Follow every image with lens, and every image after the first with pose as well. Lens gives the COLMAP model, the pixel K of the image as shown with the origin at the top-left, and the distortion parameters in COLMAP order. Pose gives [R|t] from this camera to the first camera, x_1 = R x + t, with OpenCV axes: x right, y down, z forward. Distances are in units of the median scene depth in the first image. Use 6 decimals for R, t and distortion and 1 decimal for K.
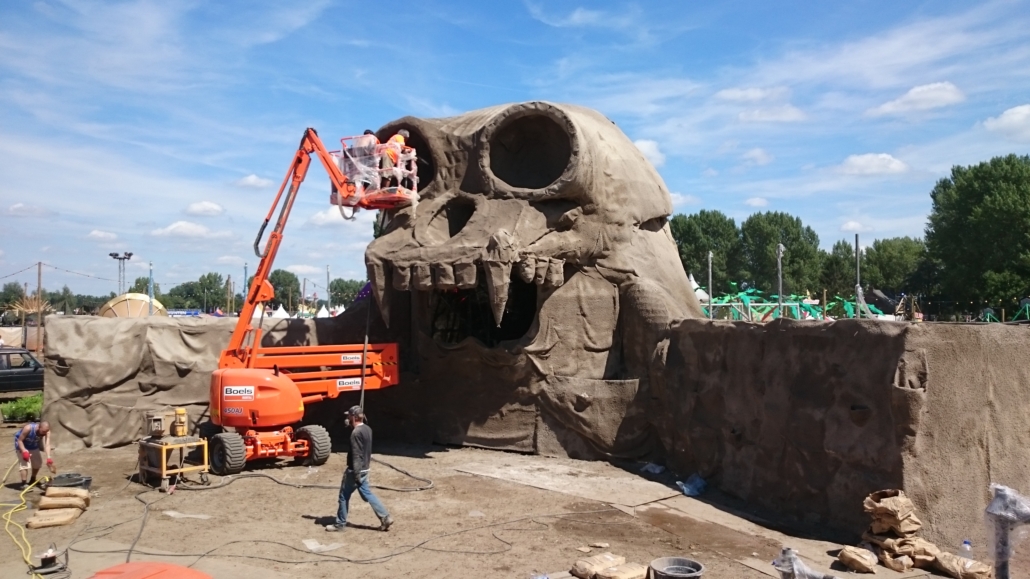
lens RADIAL K [[896.7, 0, 515.0], [0, 896.7, 289.5], [0, 0, 1]] dist [0.008506, 0.003698]
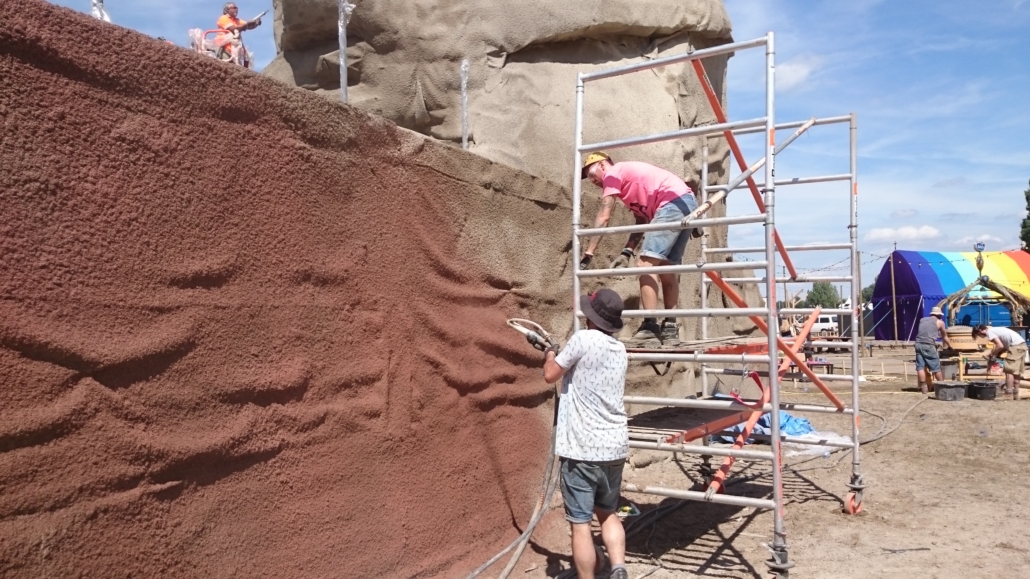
lens RADIAL K [[896.7, 0, 515.0], [0, 896.7, 289.5], [0, 0, 1]] dist [0.008506, 0.003698]
pose [[0.619981, -0.043692, -0.783399, 0.580208], [0.019028, 0.998992, -0.040657, 0.097144], [0.784386, 0.010300, 0.620187, 0.681209]]
